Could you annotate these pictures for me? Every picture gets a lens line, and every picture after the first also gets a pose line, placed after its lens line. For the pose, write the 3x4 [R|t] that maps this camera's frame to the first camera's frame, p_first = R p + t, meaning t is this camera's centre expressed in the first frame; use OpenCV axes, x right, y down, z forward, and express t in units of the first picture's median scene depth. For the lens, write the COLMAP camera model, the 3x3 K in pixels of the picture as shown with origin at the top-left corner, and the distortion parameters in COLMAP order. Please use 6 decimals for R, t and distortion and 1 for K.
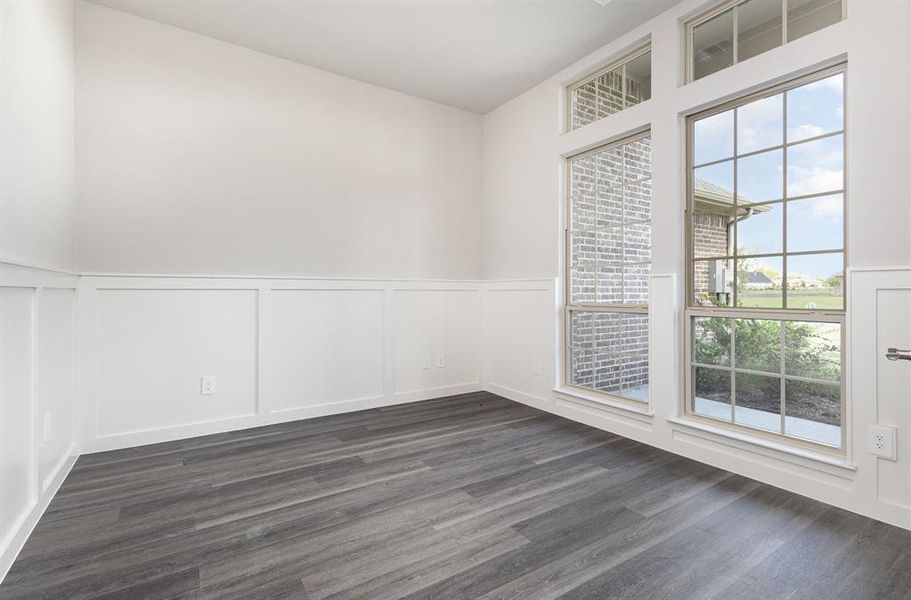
lens RADIAL K [[423.6, 0, 457.2], [0, 423.6, 292.8], [0, 0, 1]] dist [0.007036, -0.001680]
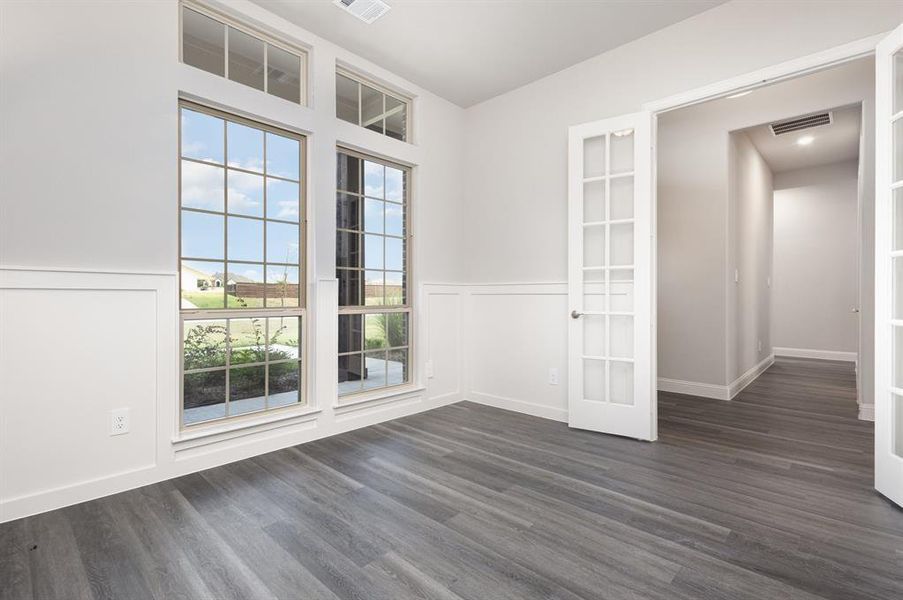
lens RADIAL K [[414.7, 0, 455.5], [0, 414.7, 298.2], [0, 0, 1]] dist [0.007336, -0.002278]
pose [[-0.232132, -0.008078, 0.972651, -0.721286], [-0.004027, 0.999965, 0.007343, -0.002386], [-0.972676, -0.002212, -0.232156, 1.034800]]
